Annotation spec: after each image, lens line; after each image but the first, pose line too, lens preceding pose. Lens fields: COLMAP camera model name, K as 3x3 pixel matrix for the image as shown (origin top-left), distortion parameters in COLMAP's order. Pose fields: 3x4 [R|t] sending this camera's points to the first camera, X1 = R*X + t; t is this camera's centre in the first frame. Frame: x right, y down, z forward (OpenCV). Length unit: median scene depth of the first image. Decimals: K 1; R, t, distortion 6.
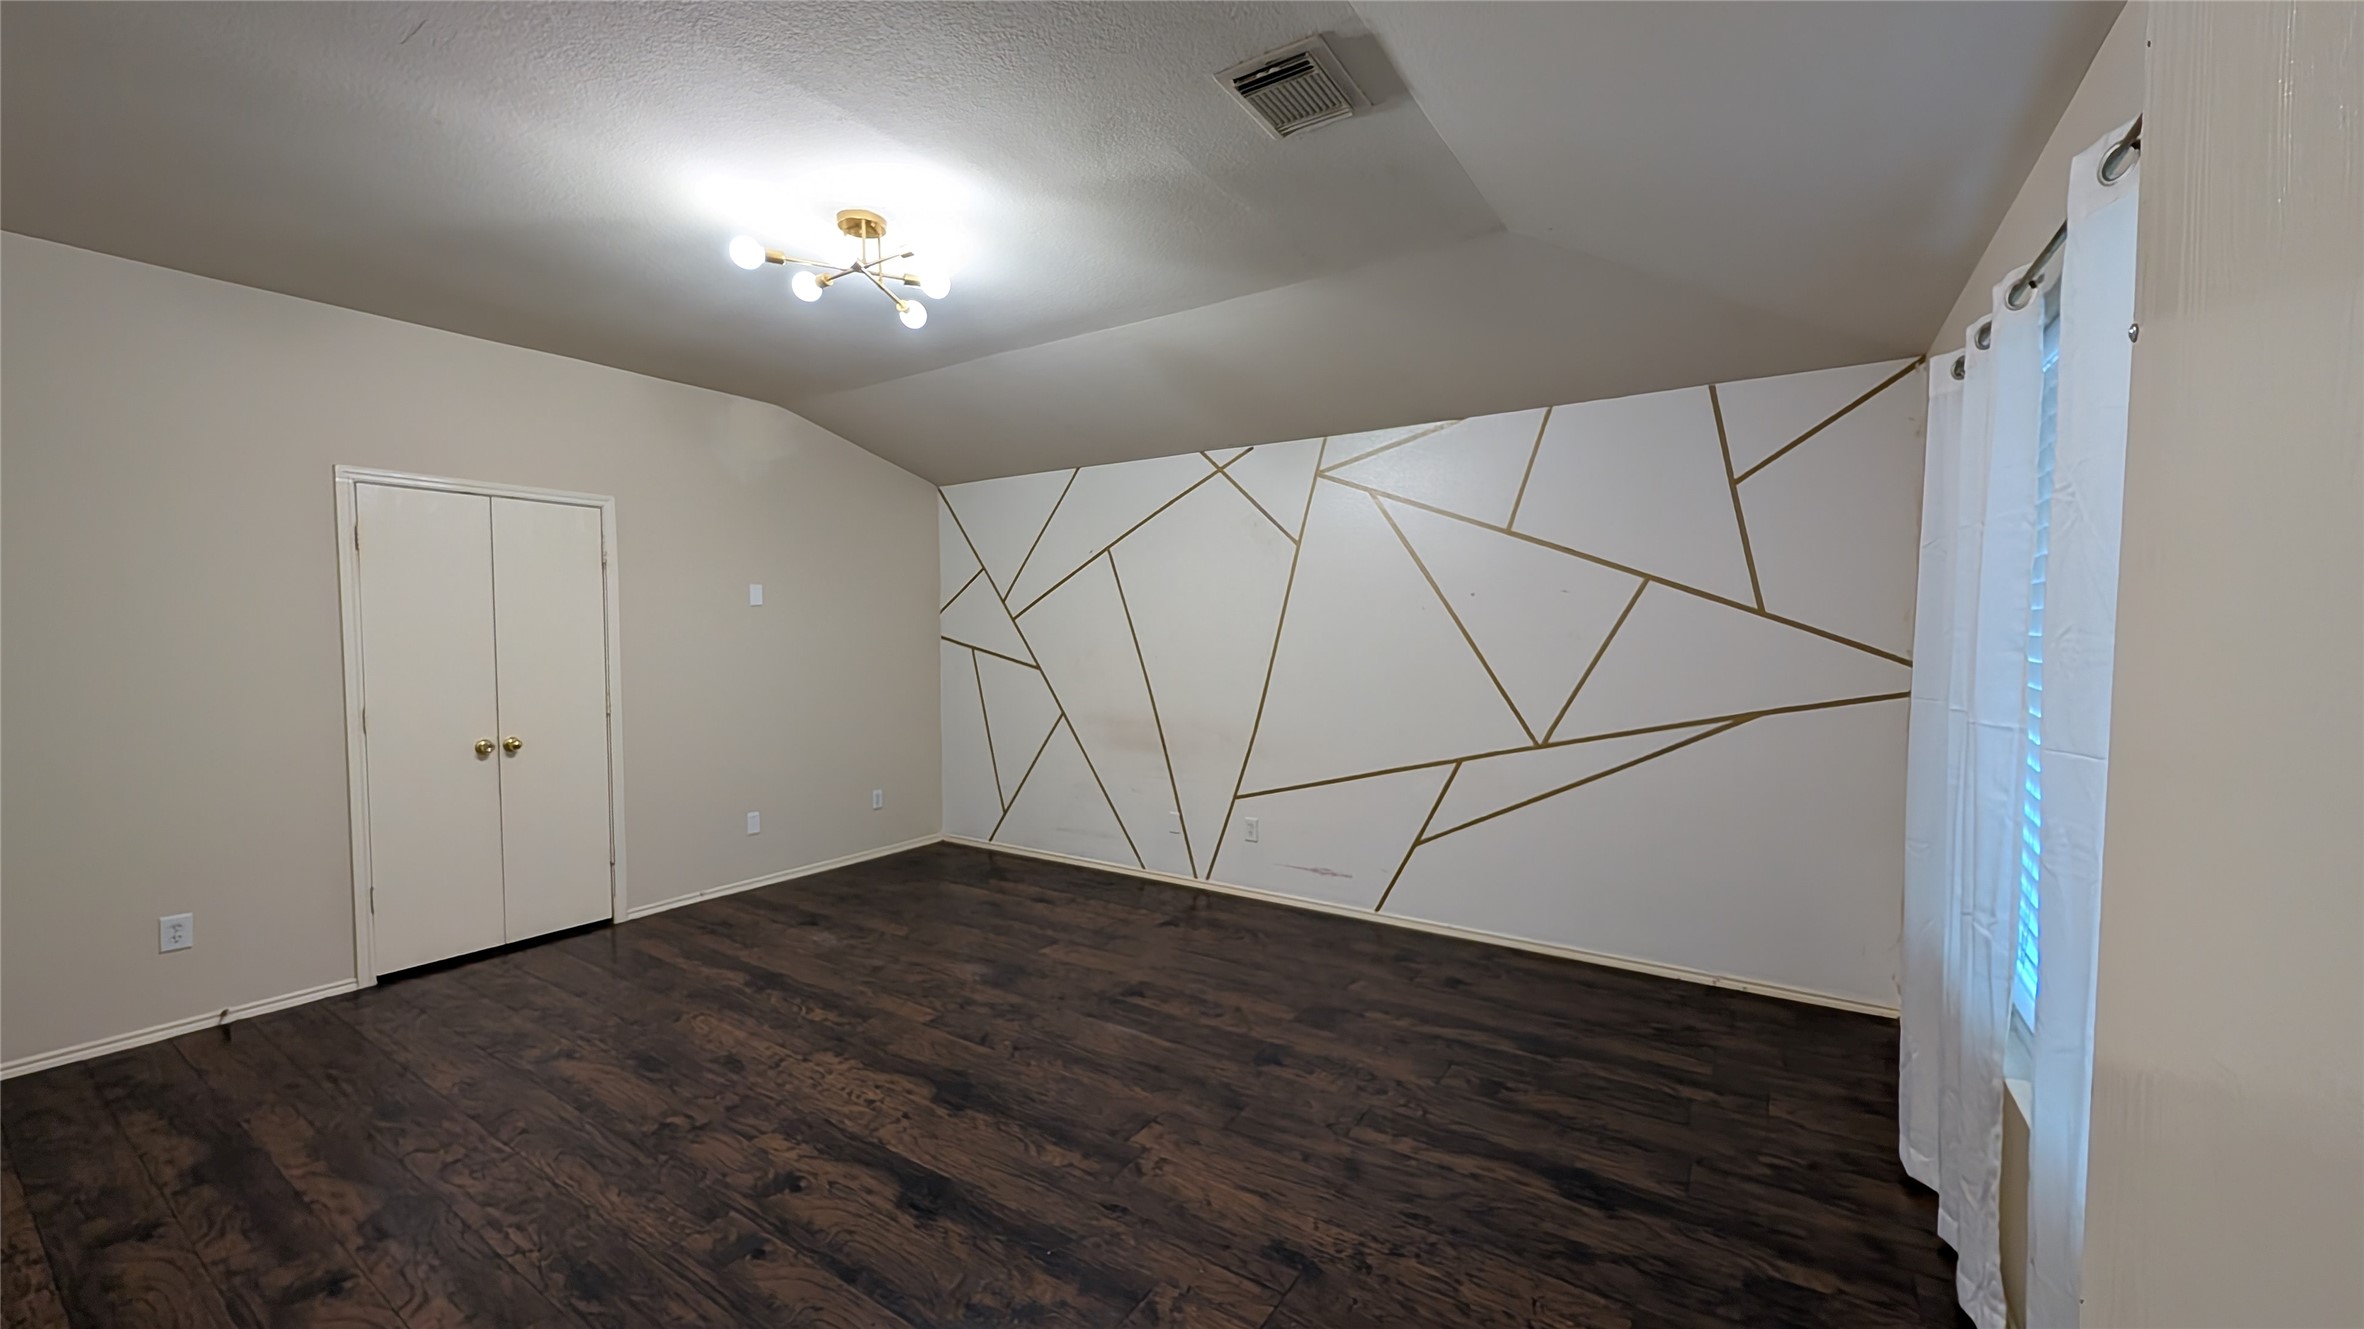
lens RADIAL K [[876.0, 0, 1178.4], [0, 876.0, 677.7], [0, 0, 1]] dist [-0.000220, 0.000130]
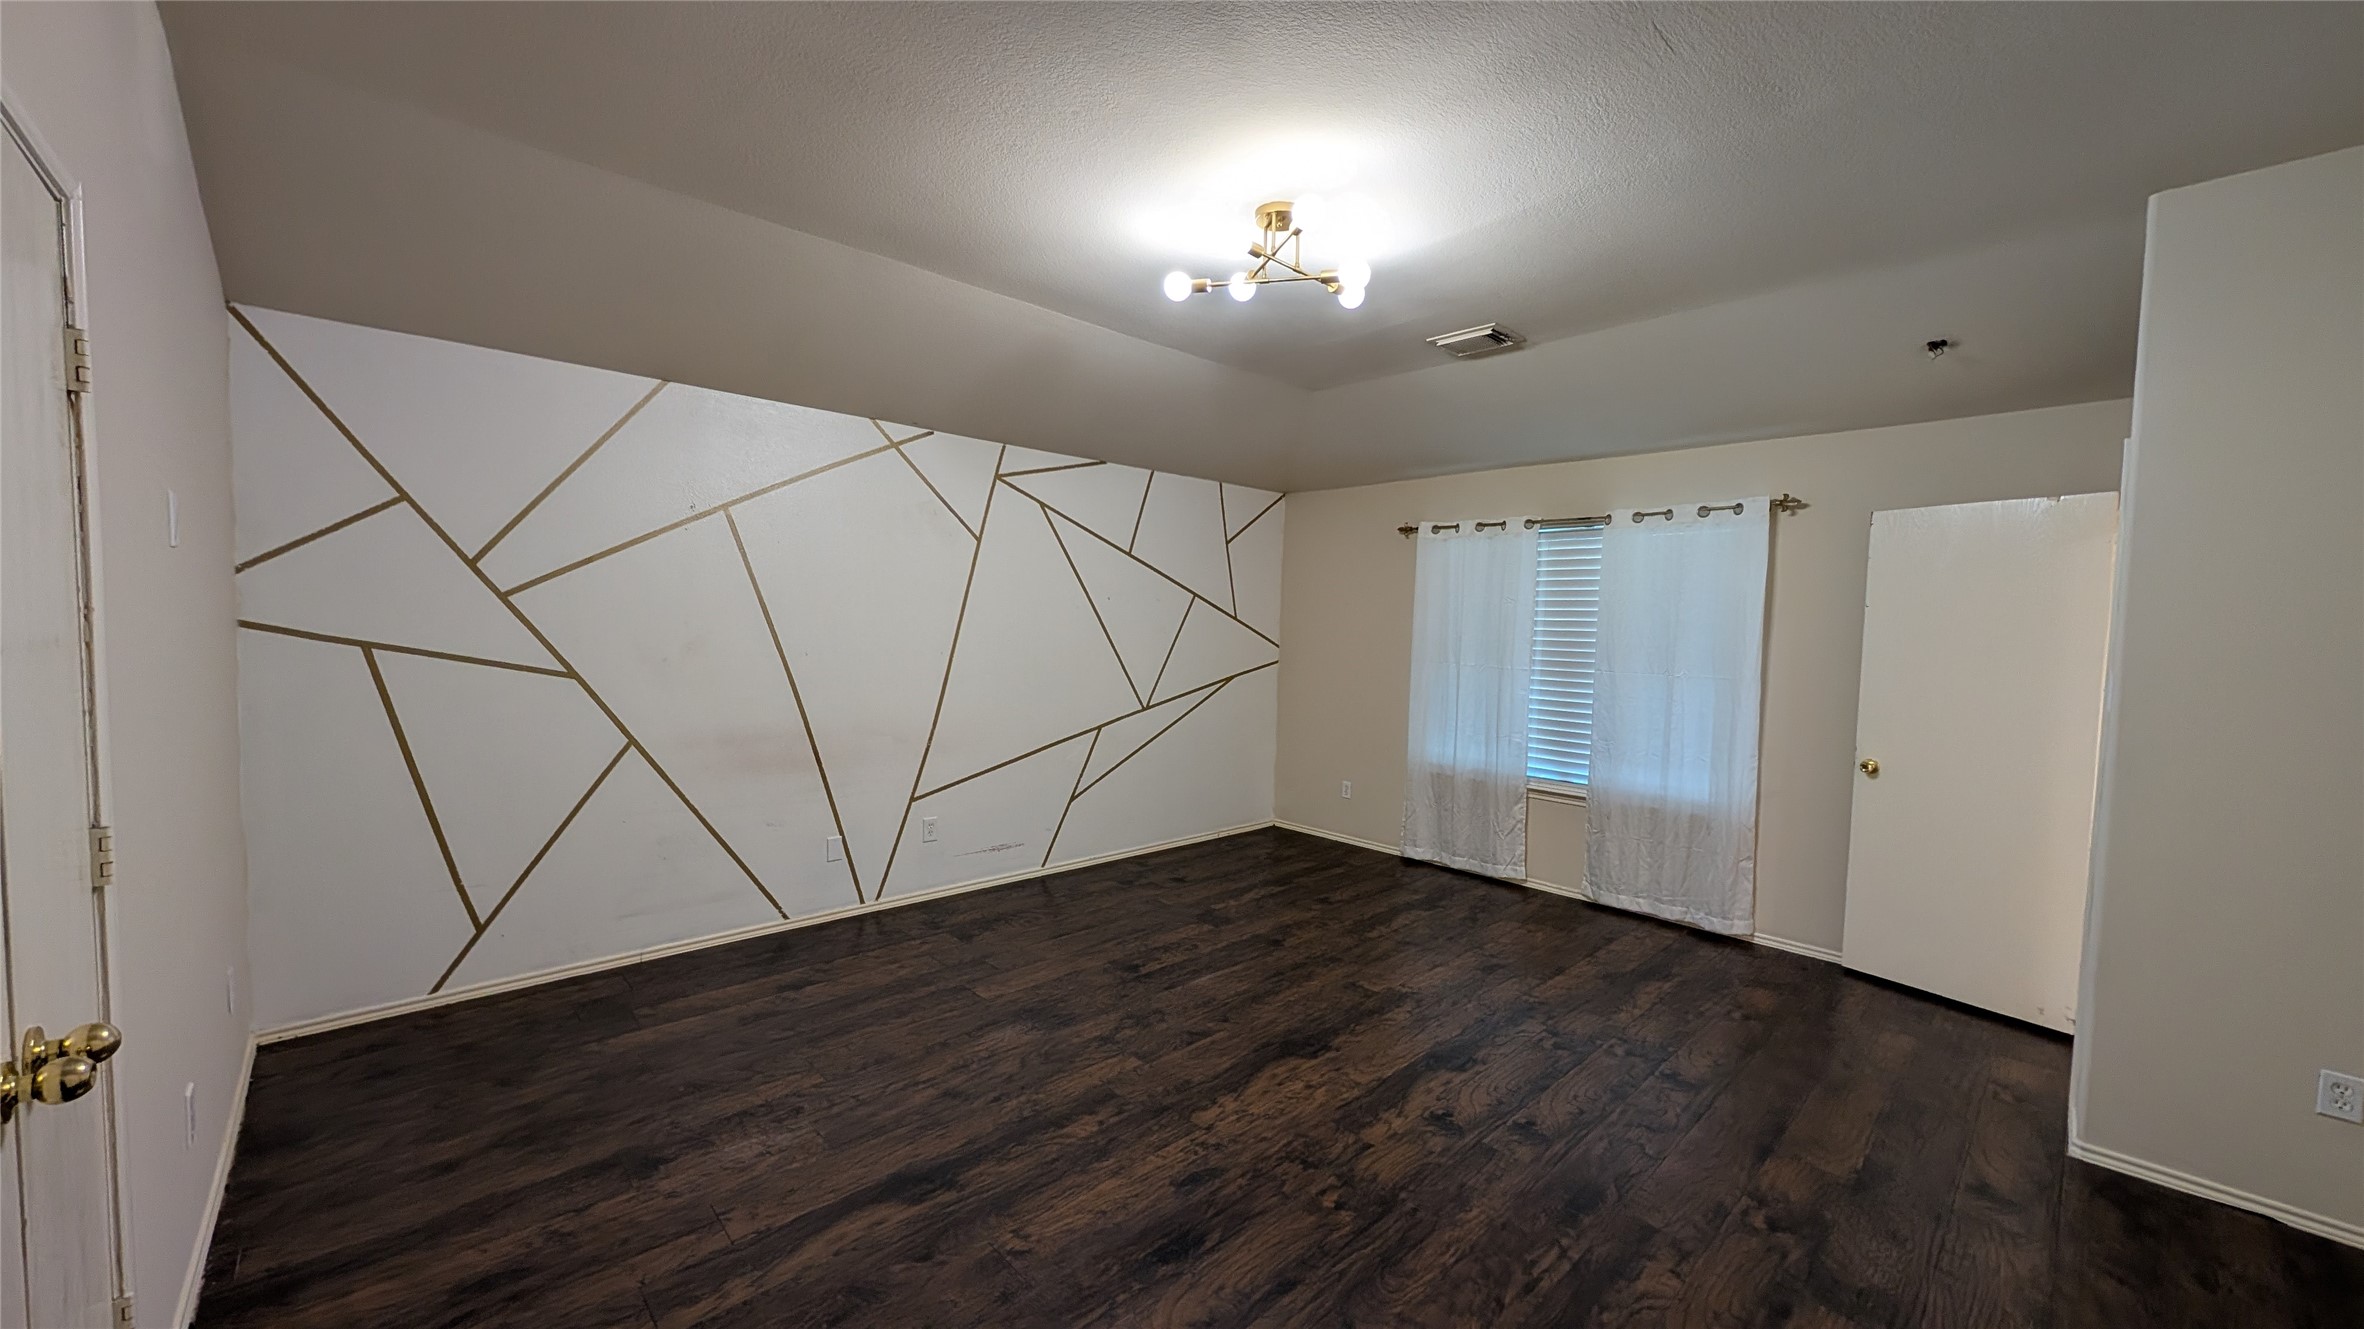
lens RADIAL K [[876.0, 0, 1165.9], [0, 876.0, 675.0], [0, 0, 1]] dist [-0.000220, 0.000130]
pose [[0.241116, -0.051699, 0.969118, -1.010069], [0.027721, 0.998540, 0.046372, -0.043586], [-0.970100, 0.015684, 0.242197, 0.662148]]
